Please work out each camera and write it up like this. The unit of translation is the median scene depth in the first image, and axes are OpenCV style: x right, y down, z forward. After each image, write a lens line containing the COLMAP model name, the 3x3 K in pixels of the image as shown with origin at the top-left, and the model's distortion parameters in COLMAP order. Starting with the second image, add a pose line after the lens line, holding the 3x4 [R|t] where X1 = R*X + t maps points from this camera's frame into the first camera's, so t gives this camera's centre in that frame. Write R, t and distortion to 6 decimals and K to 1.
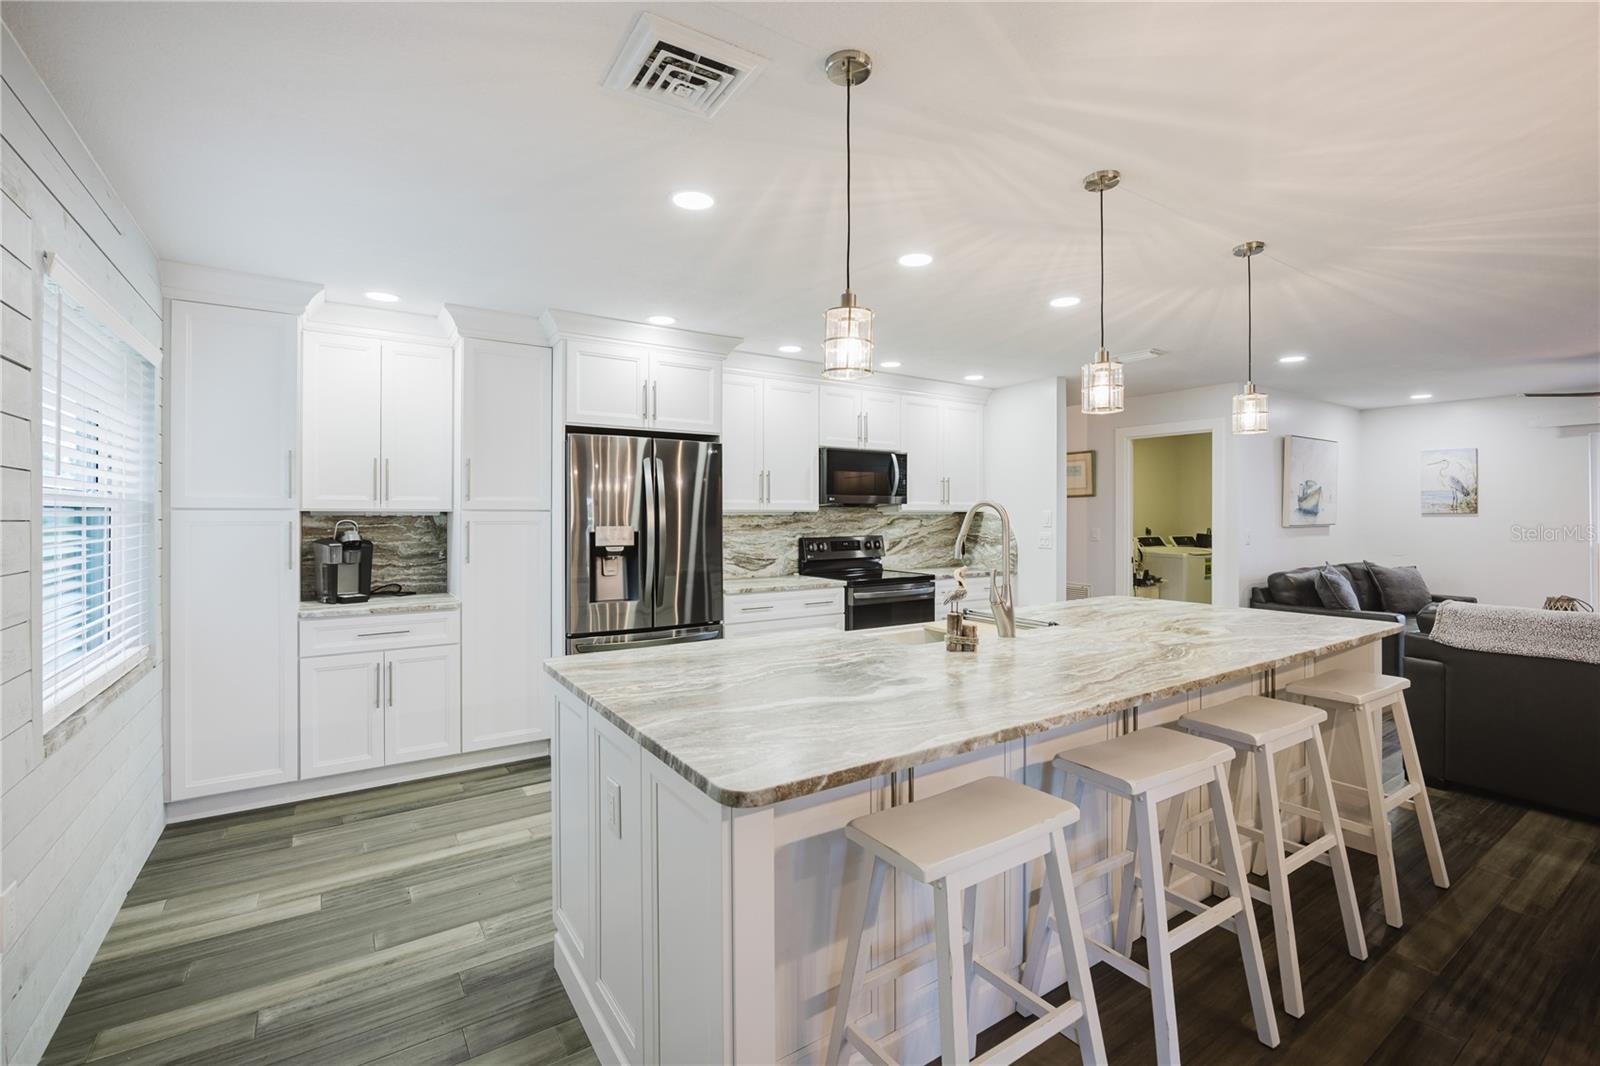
lens RADIAL K [[716.6, 0, 817.3], [0, 716.6, 518.3], [0, 0, 1]] dist [-0.003466, 0.001641]
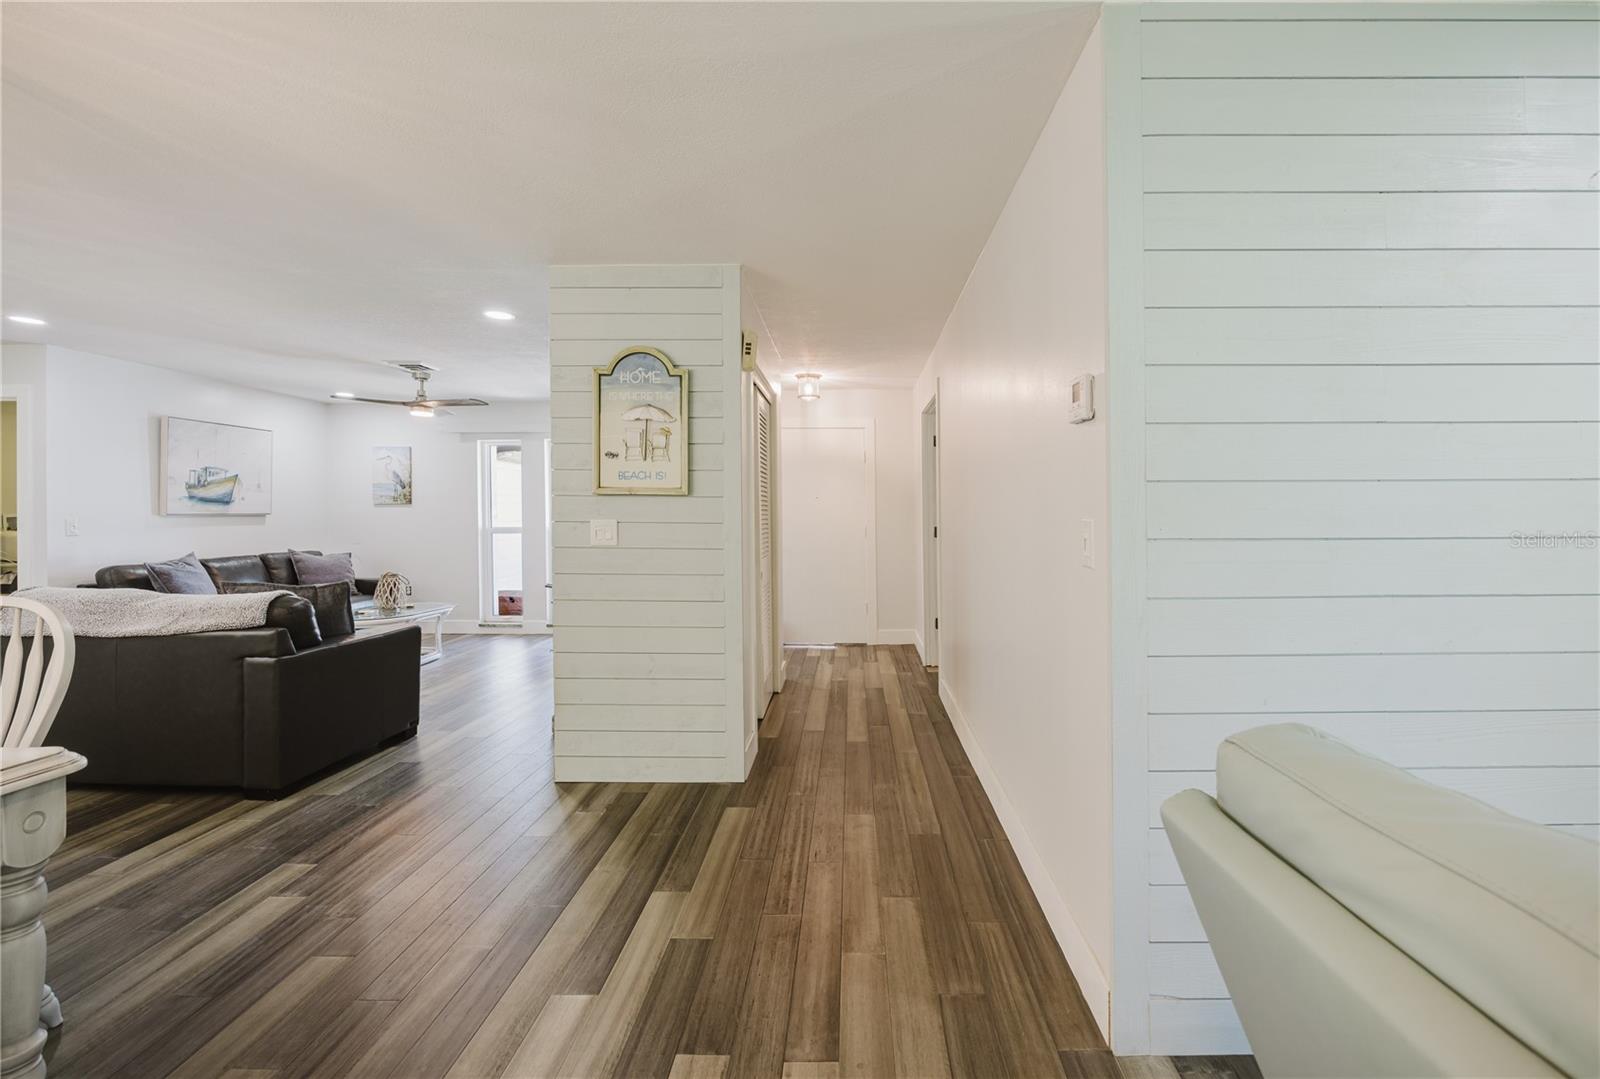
lens RADIAL K [[713.3, 0, 819.6], [0, 713.3, 515.8], [0, 0, 1]] dist [0.000121, -0.000107]
pose [[0.609929, -0.002233, 0.792453, 0.643201], [0.003269, 0.999995, 0.000302, 0.021734], [-0.792450, 0.002406, 0.609933, -0.341226]]
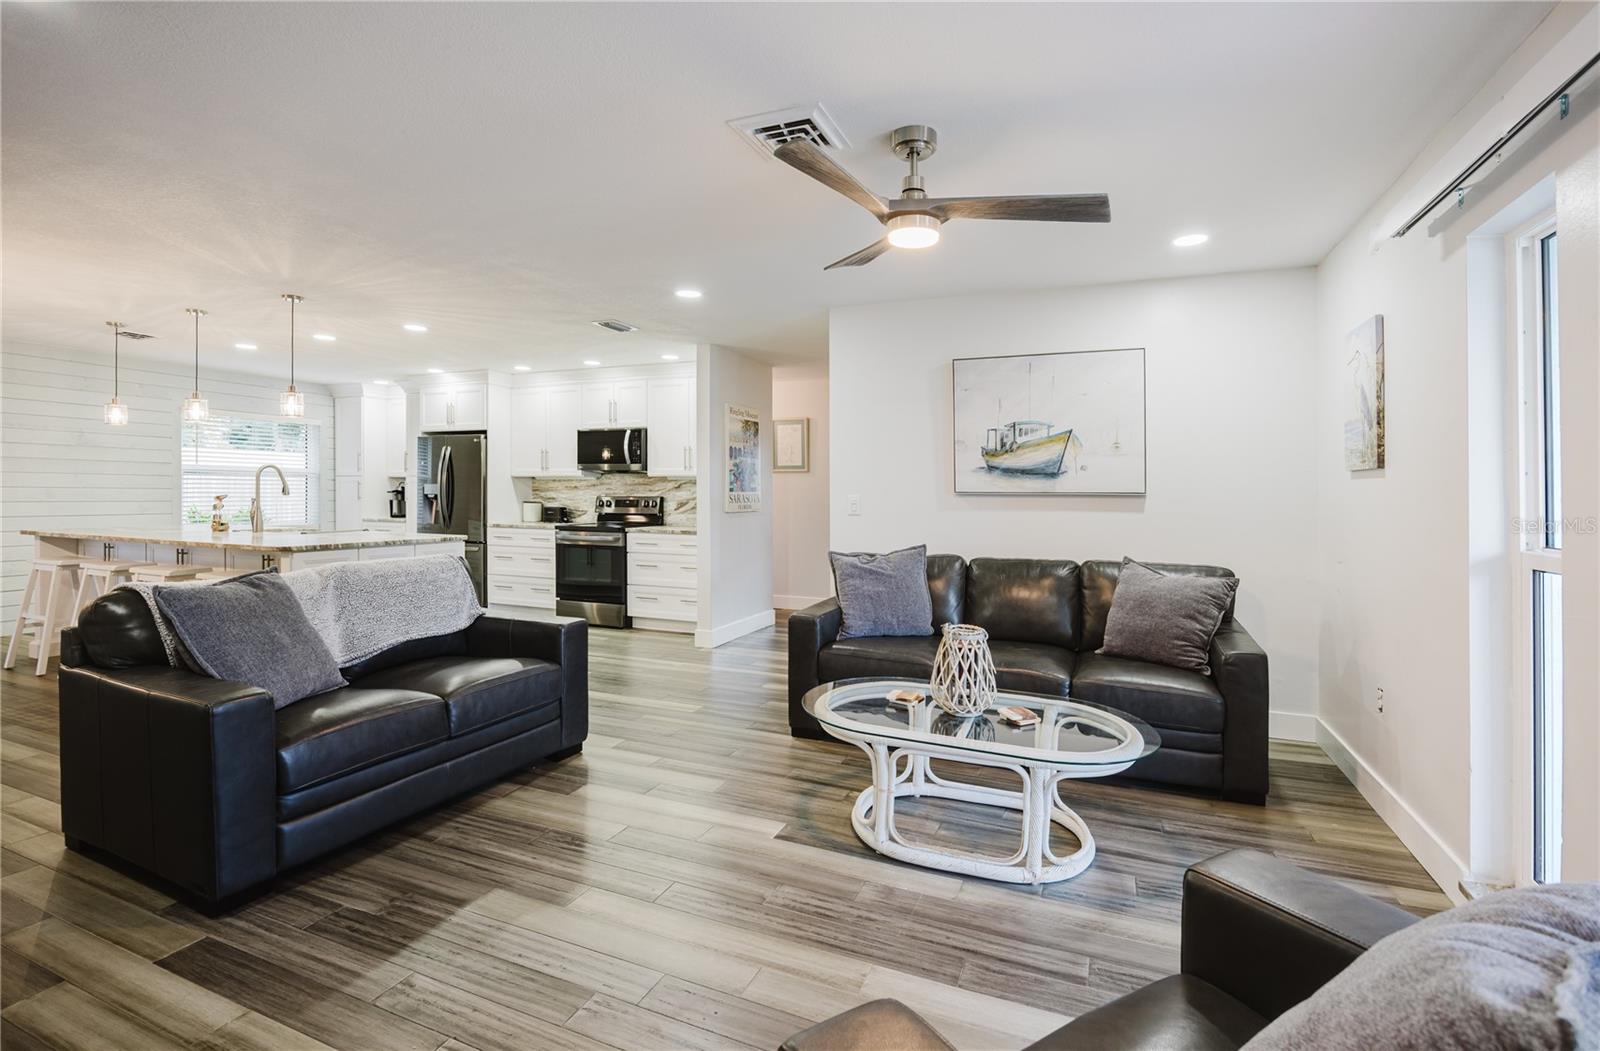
lens RADIAL K [[734.7, 0, 839.2], [0, 734.7, 495.2], [0, 0, 1]] dist [-0.027739, 0.002612]
pose [[0.550041, 0.008791, -0.835091, 1.720373], [-0.015405, 0.999881, 0.000379, 0.021666], [0.834996, 0.012656, 0.550111, 0.759734]]
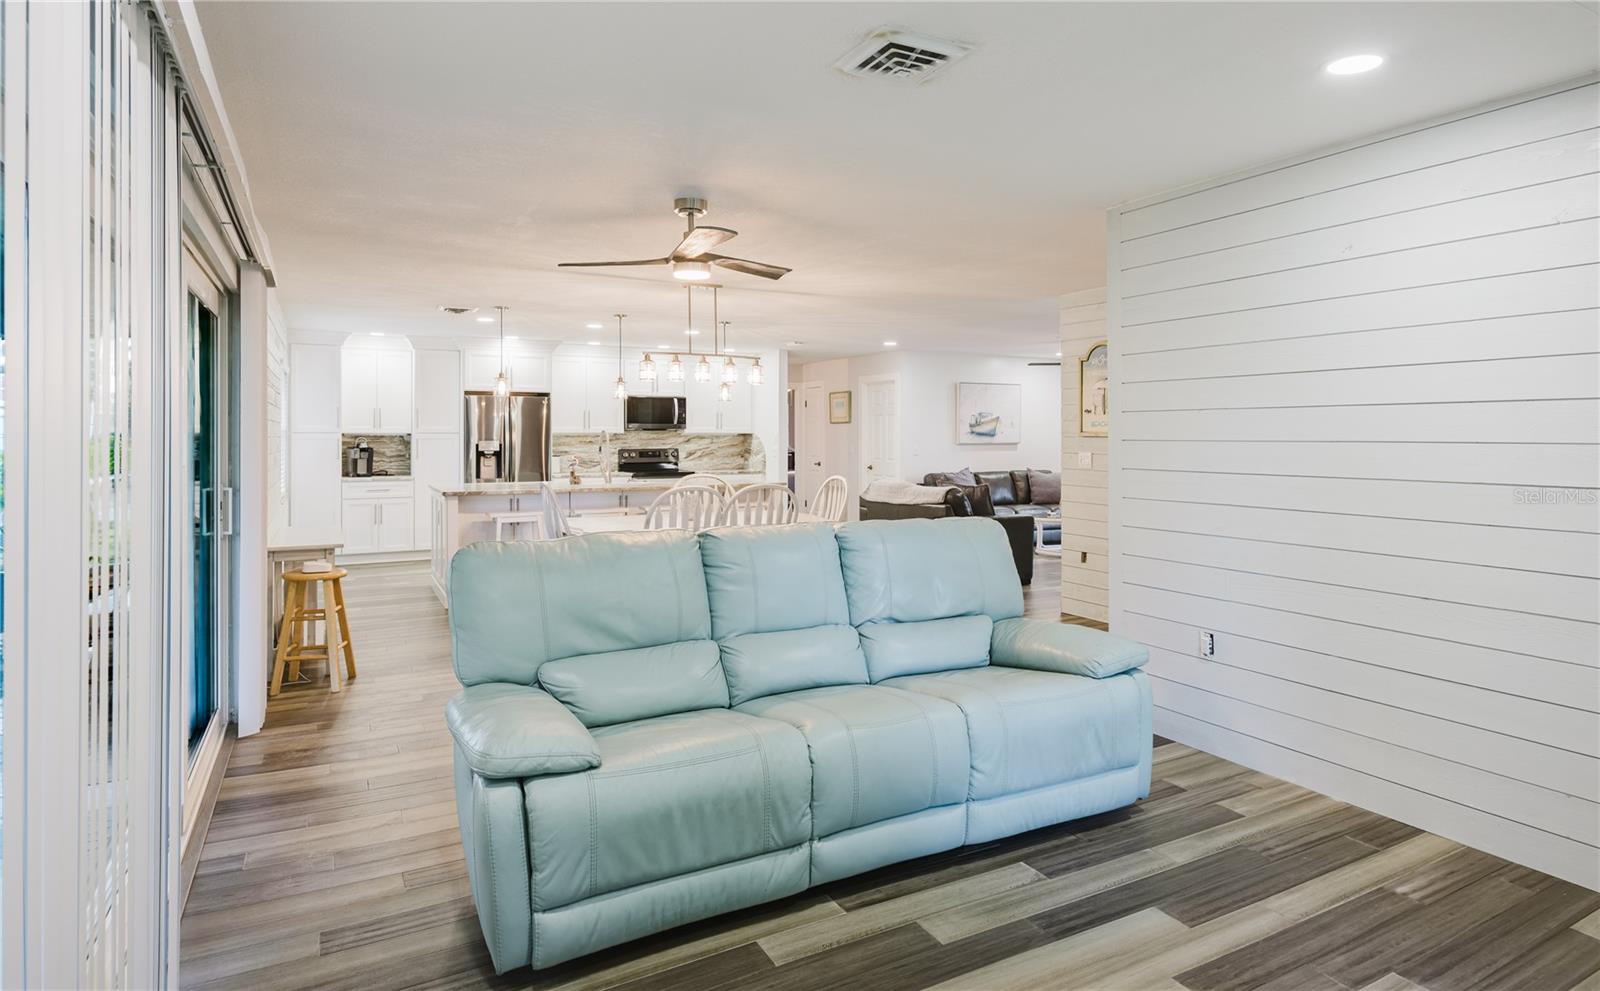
lens RADIAL K [[901.4, 0, 830.2], [0, 901.4, 444.3], [0, 0, 1]] dist [0.020591, -0.002781]
pose [[0.995563, 0.002451, -0.094070, 0.826413], [-0.001961, 0.999984, 0.005295, 0.004524], [0.094082, -0.005087, 0.995552, -1.305048]]
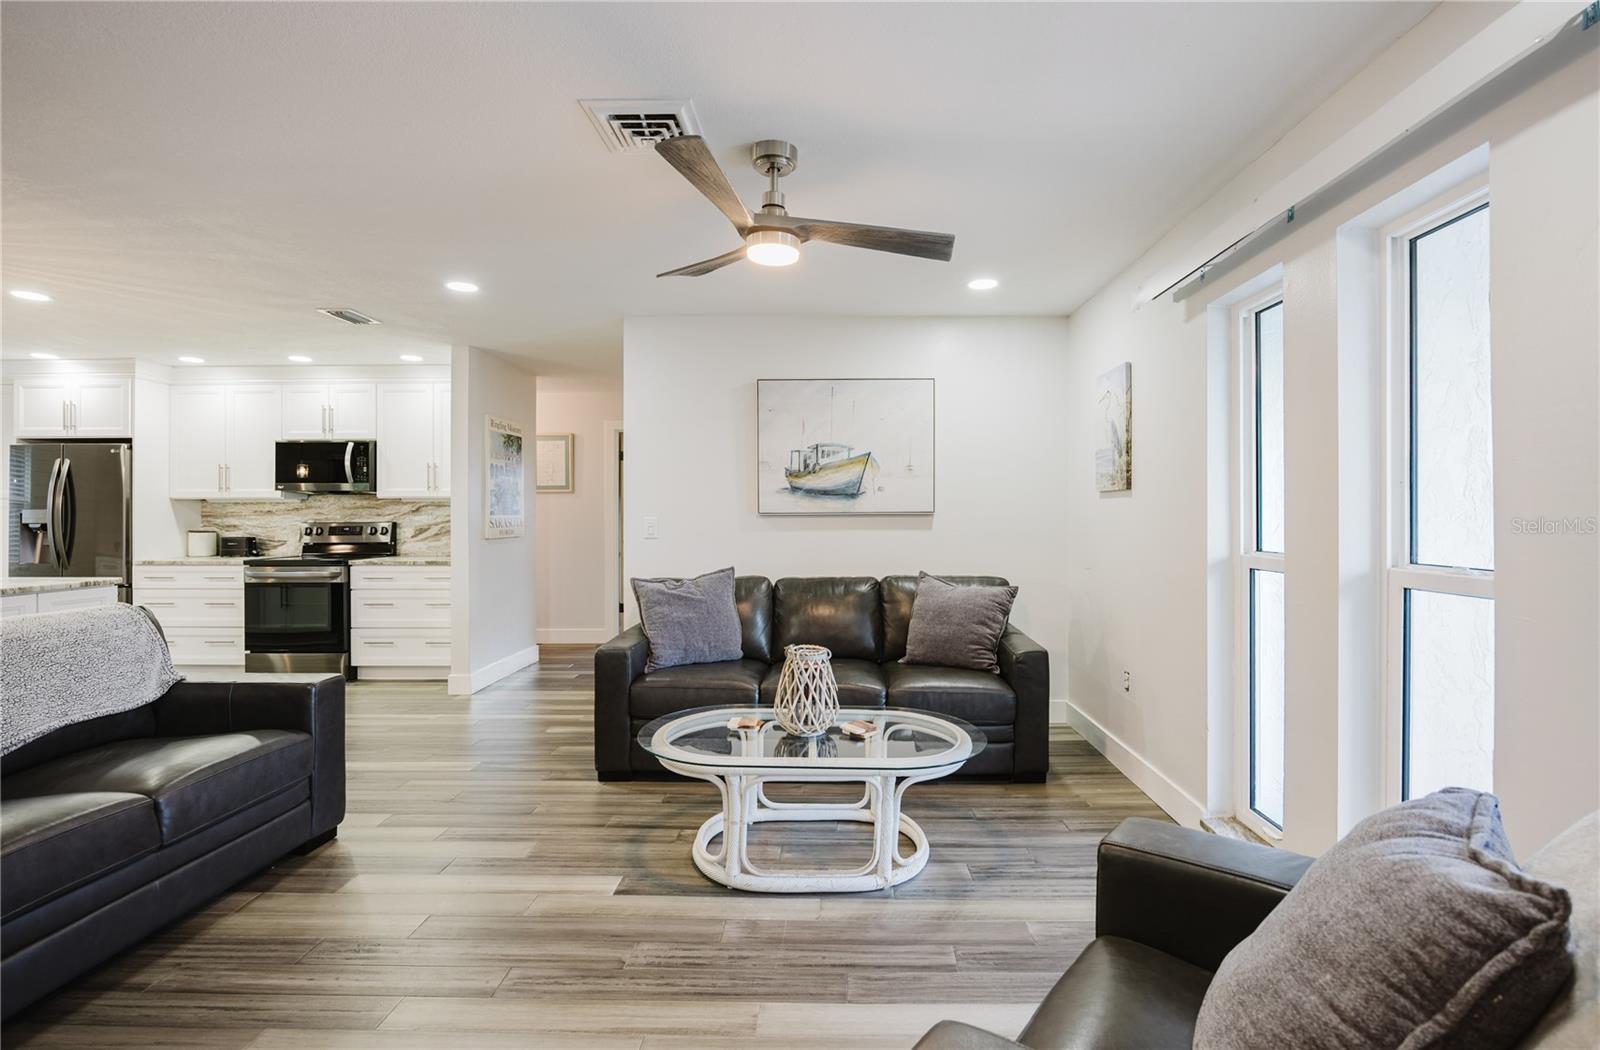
lens RADIAL K [[734.7, 0, 873.7], [0, 734.7, 516.3], [0, 0, 1]] dist [-0.027739, 0.002612]
pose [[0.826401, 0.000988, -0.563081, 1.659719], [-0.002244, 0.999996, -0.001539, 0.021050], [0.563077, 0.002535, 0.826401, 0.707018]]
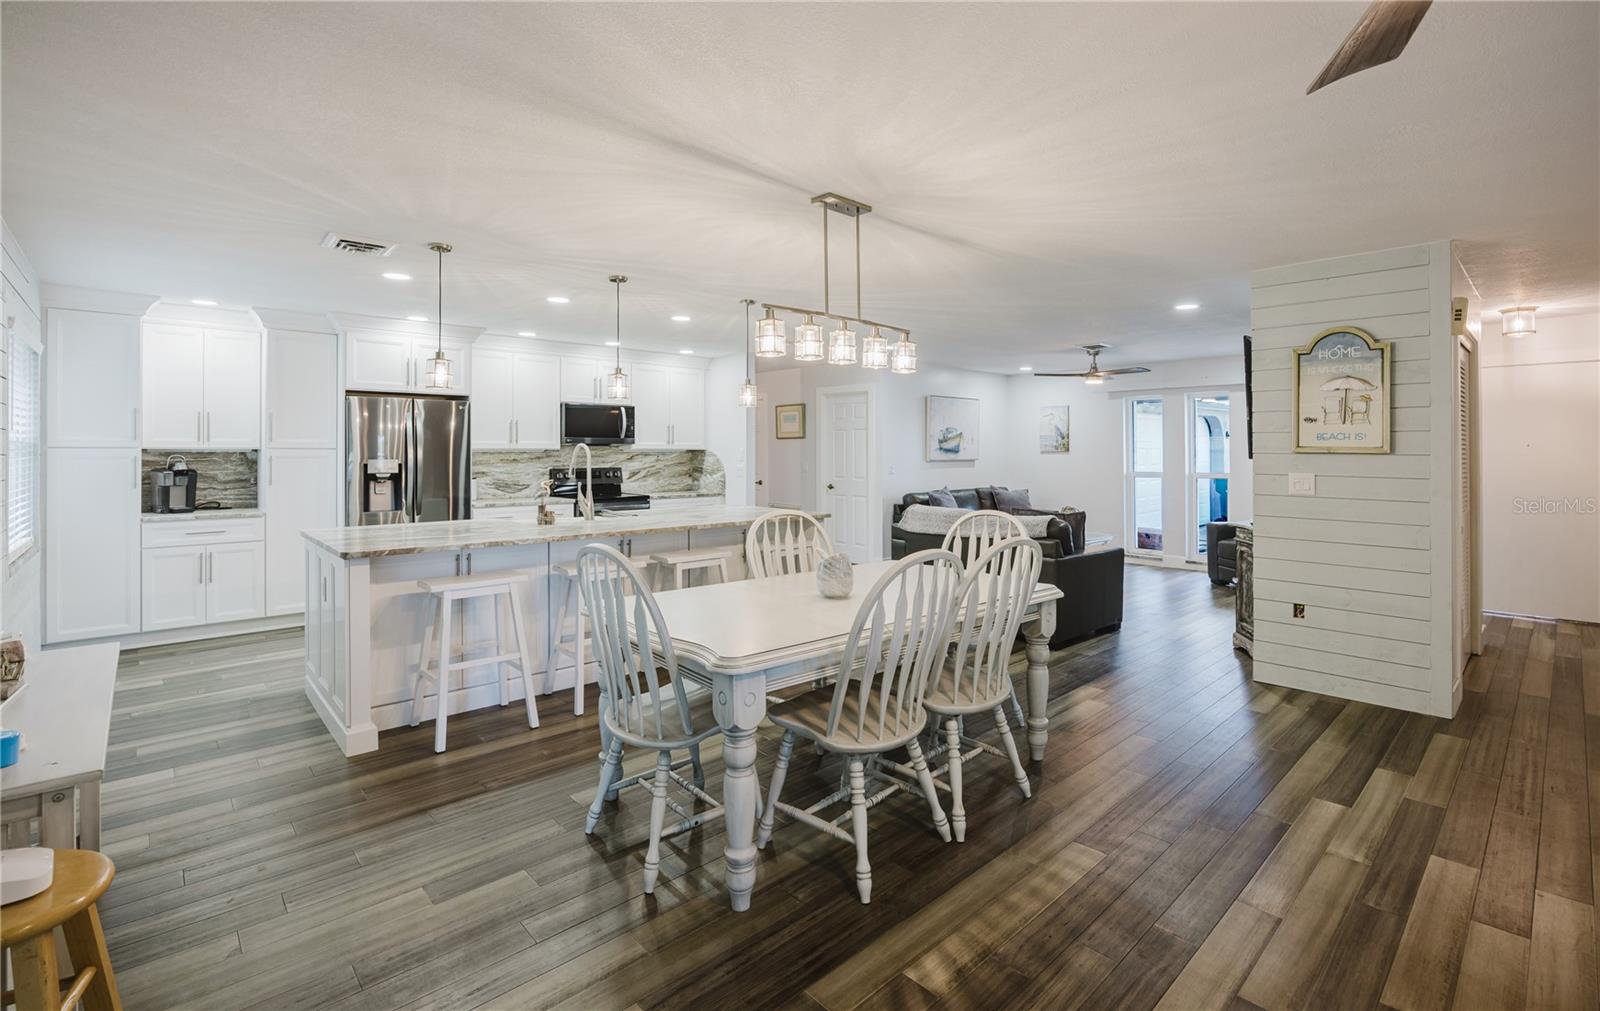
lens RADIAL K [[724.5, 0, 819.6], [0, 724.5, 456.9], [0, 0, 1]] dist [-0.003970, -0.001379]
pose [[0.988219, 0.000353, 0.153047, 0.334004], [-0.000671, 0.999998, 0.002022, 0.001871], [-0.153046, -0.002101, 0.988217, -0.530950]]
